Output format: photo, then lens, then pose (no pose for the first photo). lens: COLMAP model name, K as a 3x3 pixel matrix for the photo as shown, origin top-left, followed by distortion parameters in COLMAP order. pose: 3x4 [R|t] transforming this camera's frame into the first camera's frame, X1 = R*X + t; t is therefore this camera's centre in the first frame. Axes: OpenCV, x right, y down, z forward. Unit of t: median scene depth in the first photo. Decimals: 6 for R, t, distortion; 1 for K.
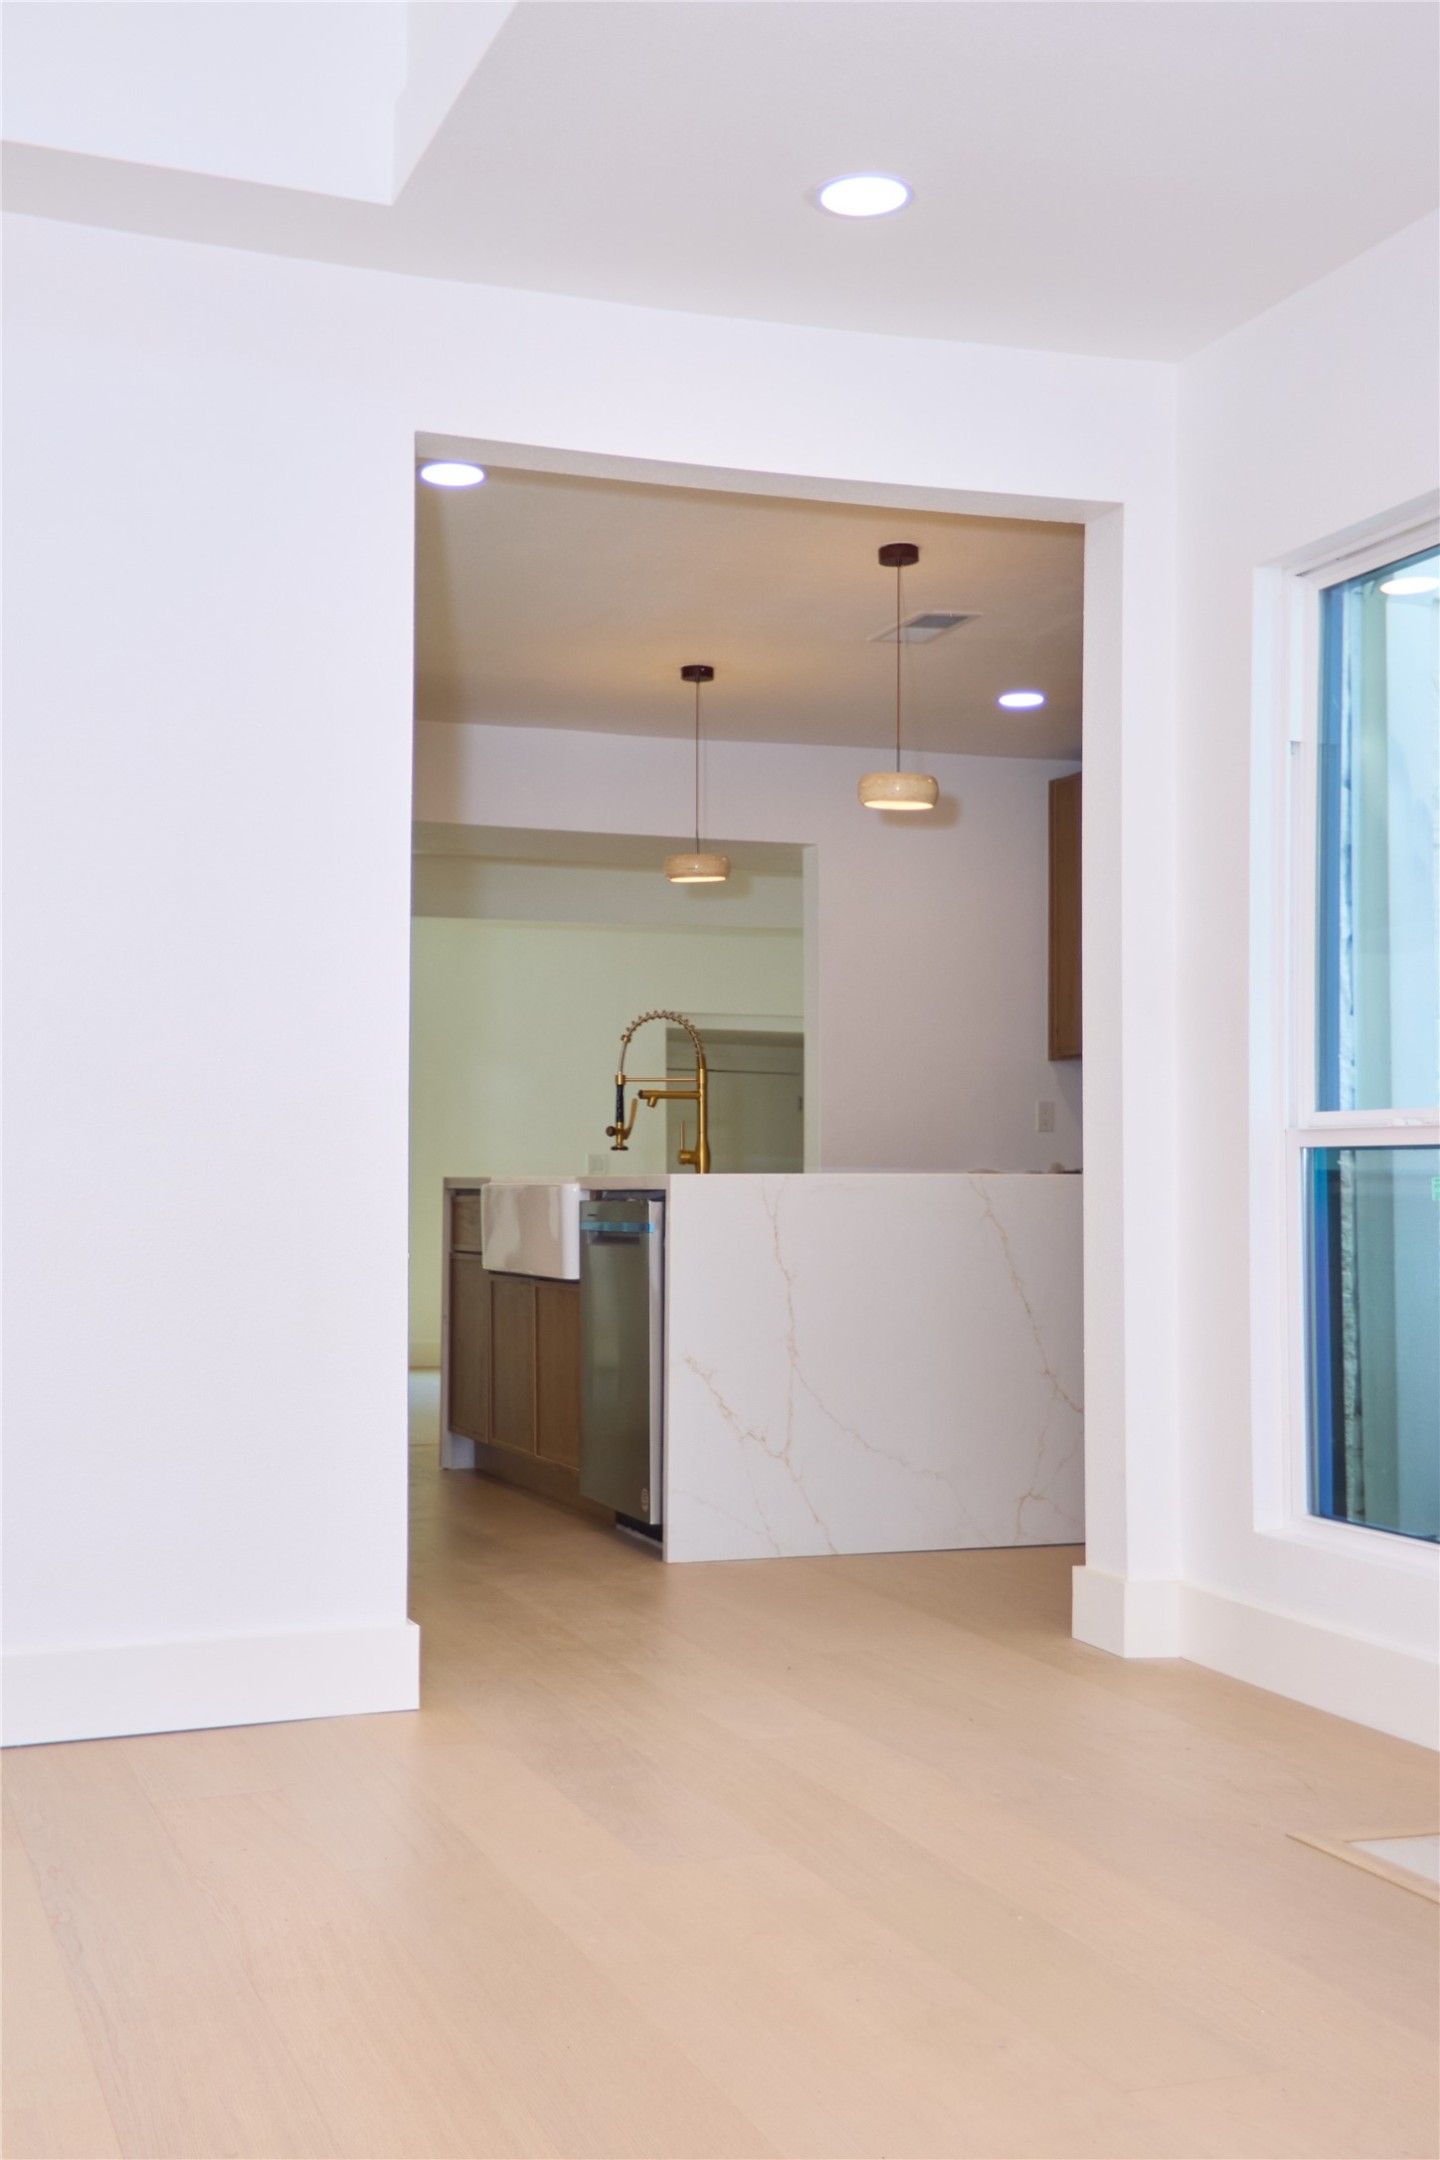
lens RADIAL K [[2371.3, 0, 722.4], [0, 2371.3, 1082.6], [0, 0, 1]] dist [-0.002784, 0.000000]
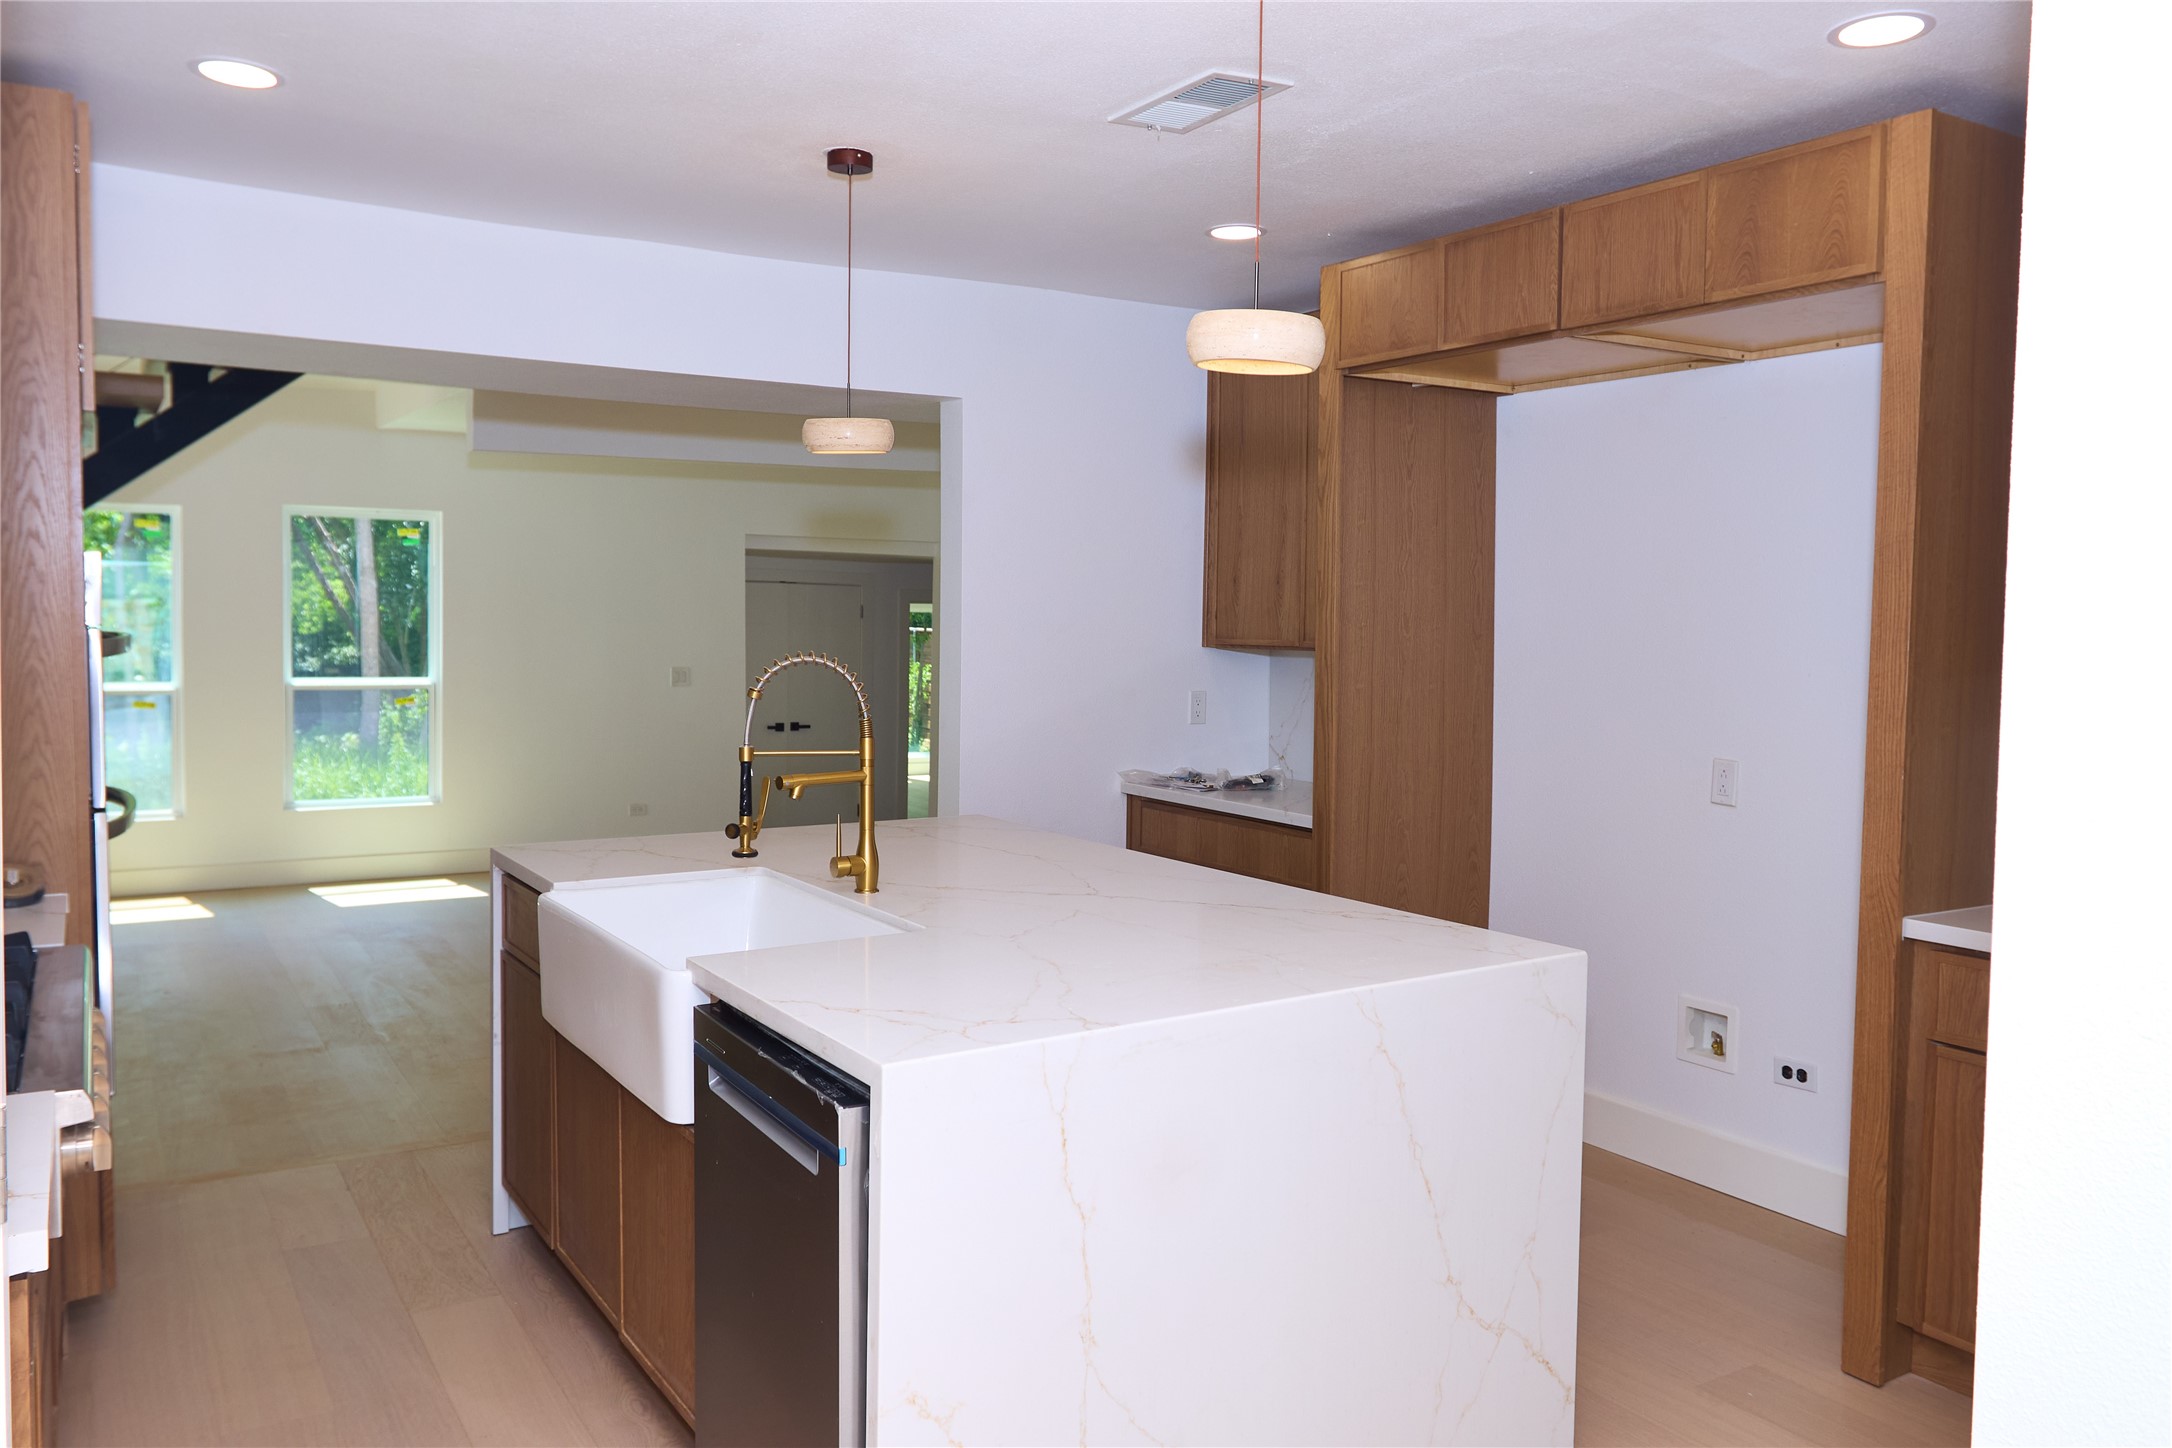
lens RADIAL K [[1611.6, 0, 1076.2], [0, 1611.6, 711.1], [0, 0, 1]] dist [-0.007094, 0.005471]
pose [[0.981076, 0.002381, 0.193606, -0.040128], [-0.021942, 0.994850, 0.098956, -0.062028], [-0.192374, -0.101332, 0.976076, 0.535305]]
